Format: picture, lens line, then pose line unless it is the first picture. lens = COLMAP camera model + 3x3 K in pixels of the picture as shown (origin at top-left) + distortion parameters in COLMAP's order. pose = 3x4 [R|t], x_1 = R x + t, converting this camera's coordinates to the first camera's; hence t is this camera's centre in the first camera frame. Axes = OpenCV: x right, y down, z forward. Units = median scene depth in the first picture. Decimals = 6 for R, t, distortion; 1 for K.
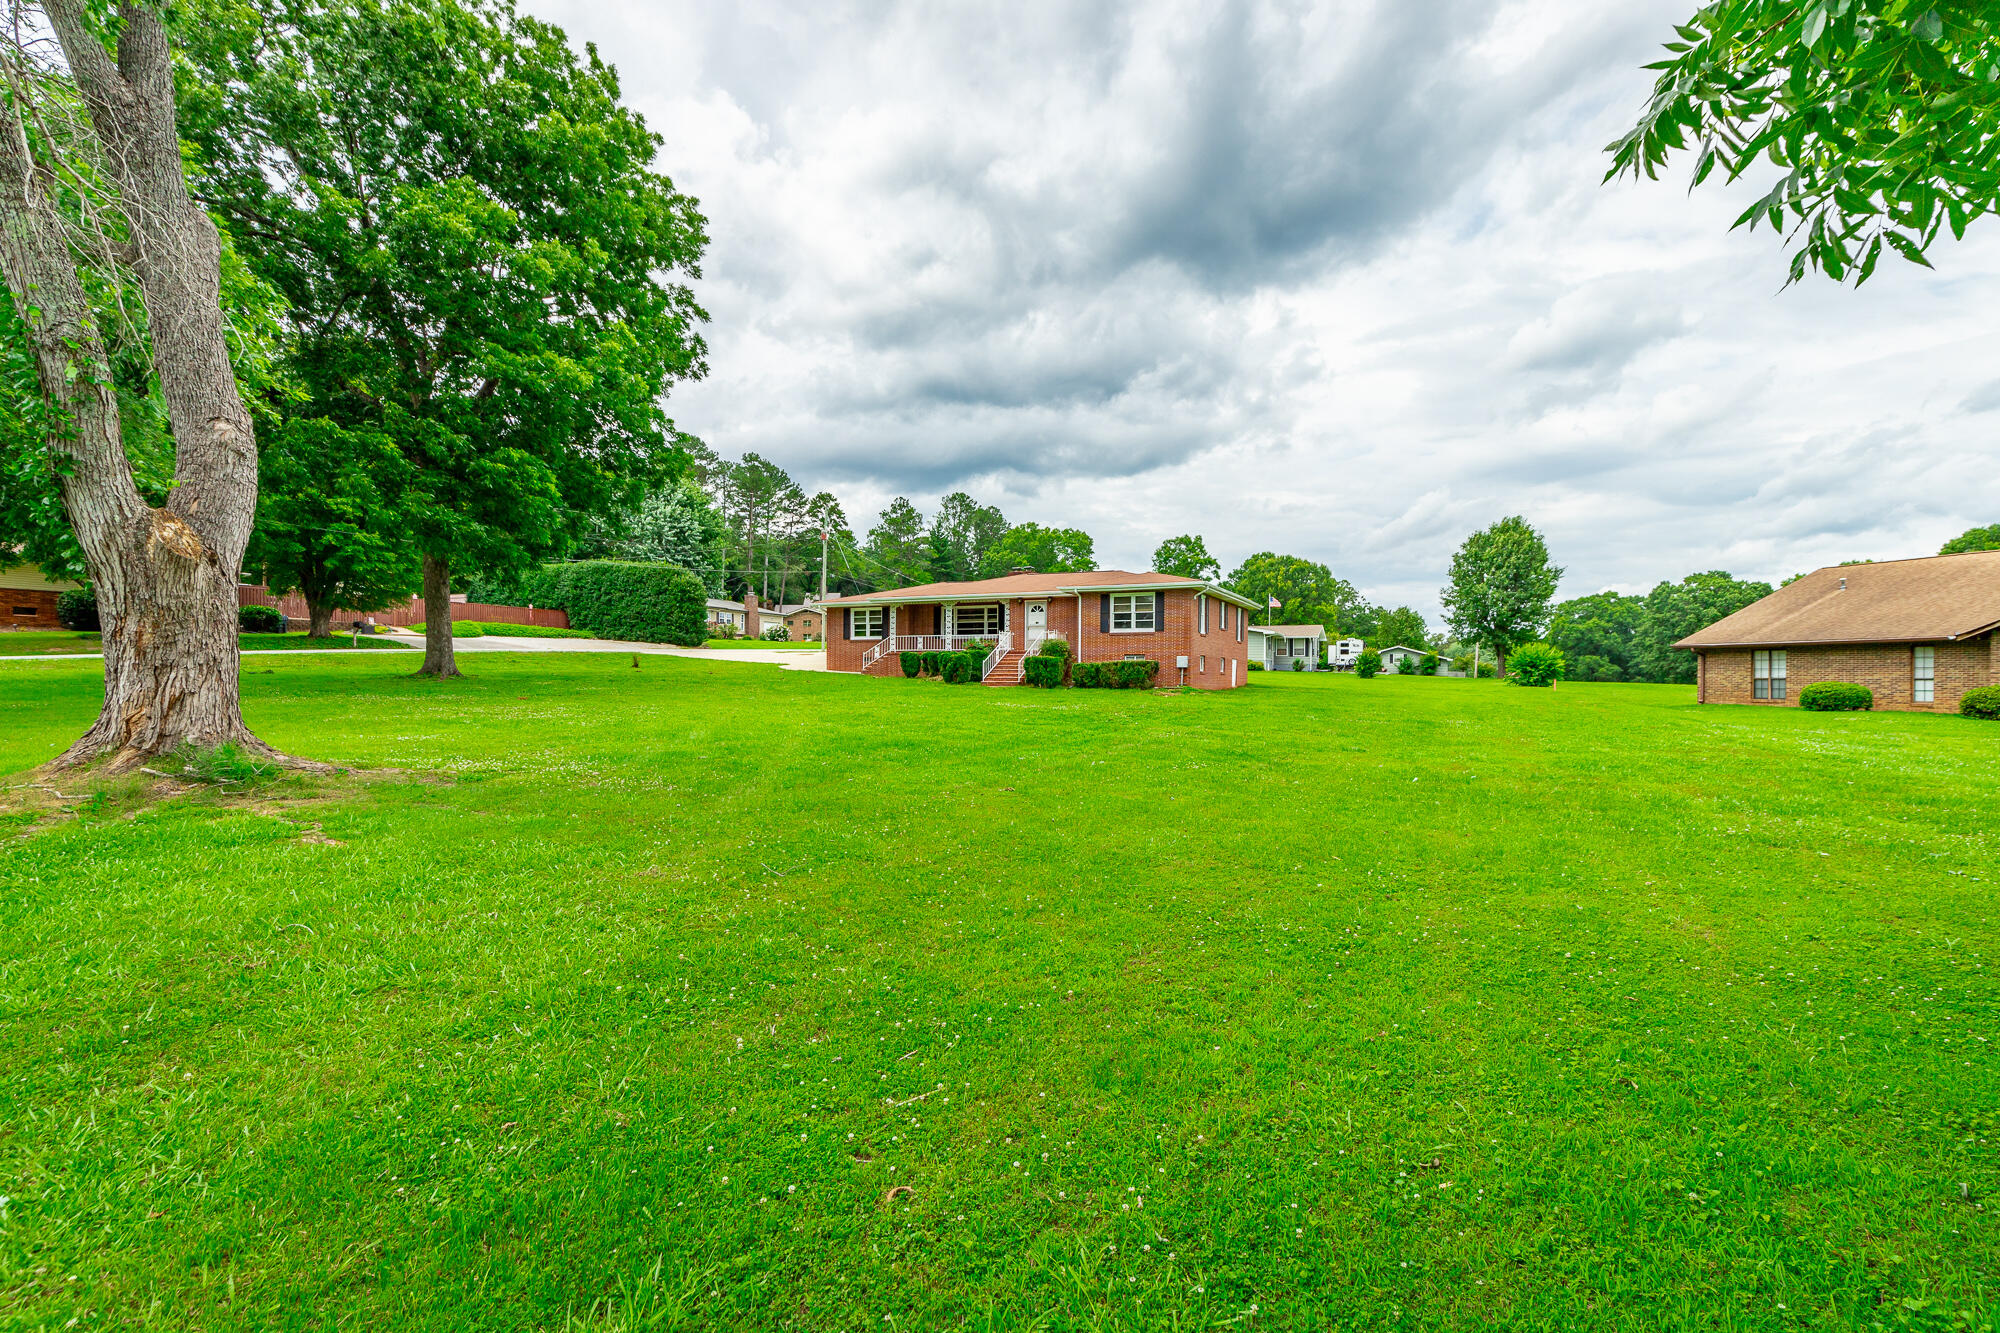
lens RADIAL K [[923.6, 0, 1011.0], [0, 923.6, 676.4], [0, 0, 1]] dist [0.000721, -0.000401]
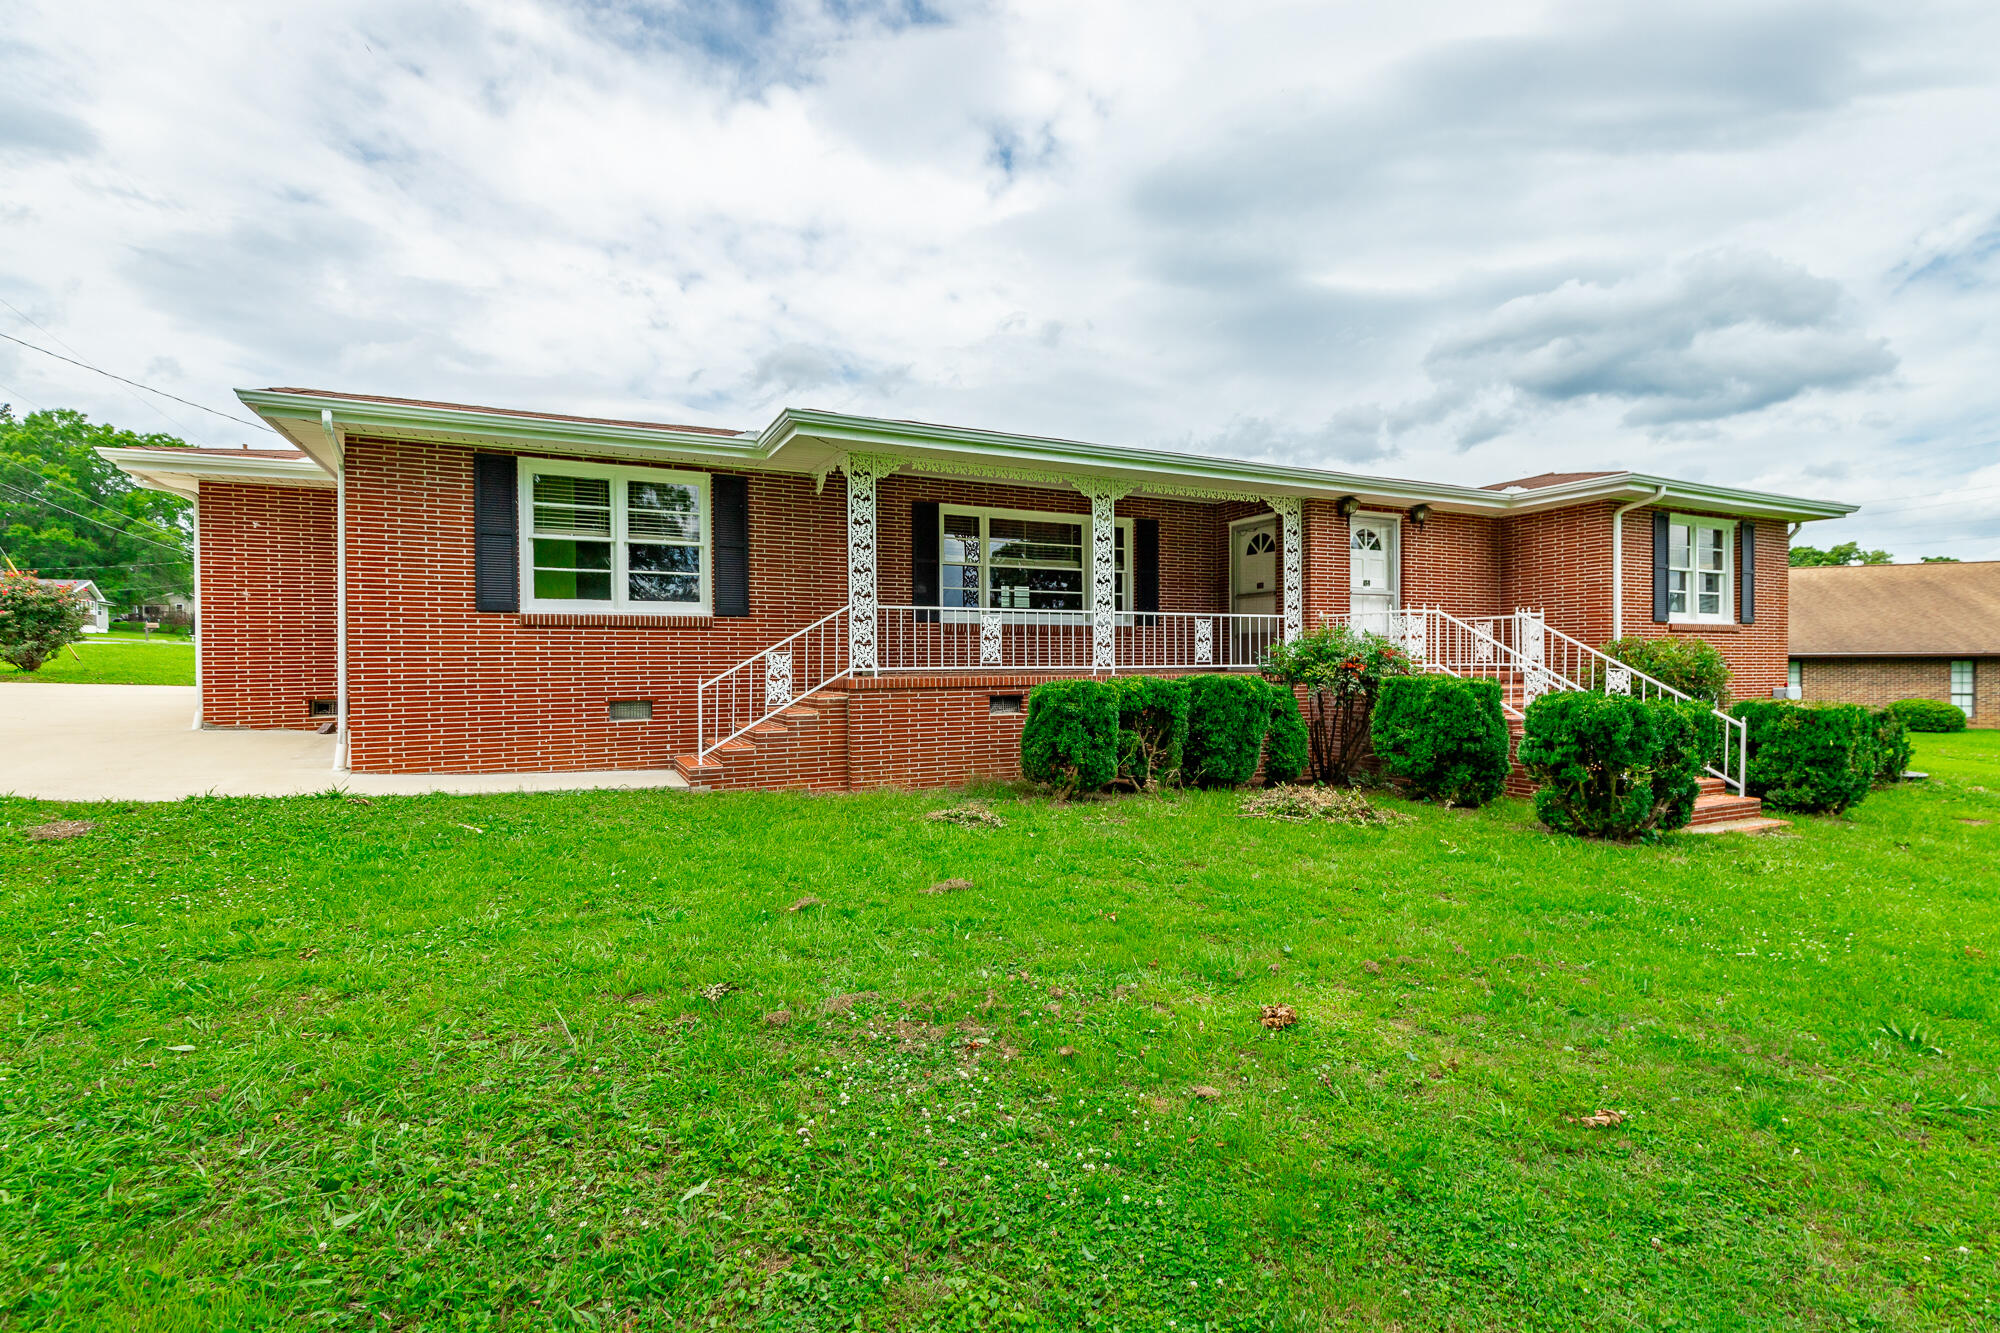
lens RADIAL K [[904.0, 0, 997.7], [0, 904.0, 689.2], [0, 0, 1]] dist [0.007403, 0.000053]
pose [[0.624232, -0.031791, 0.780592, -0.269117], [0.008393, 0.999387, 0.033990, -0.029536], [-0.781194, -0.014667, 0.624116, 0.810194]]
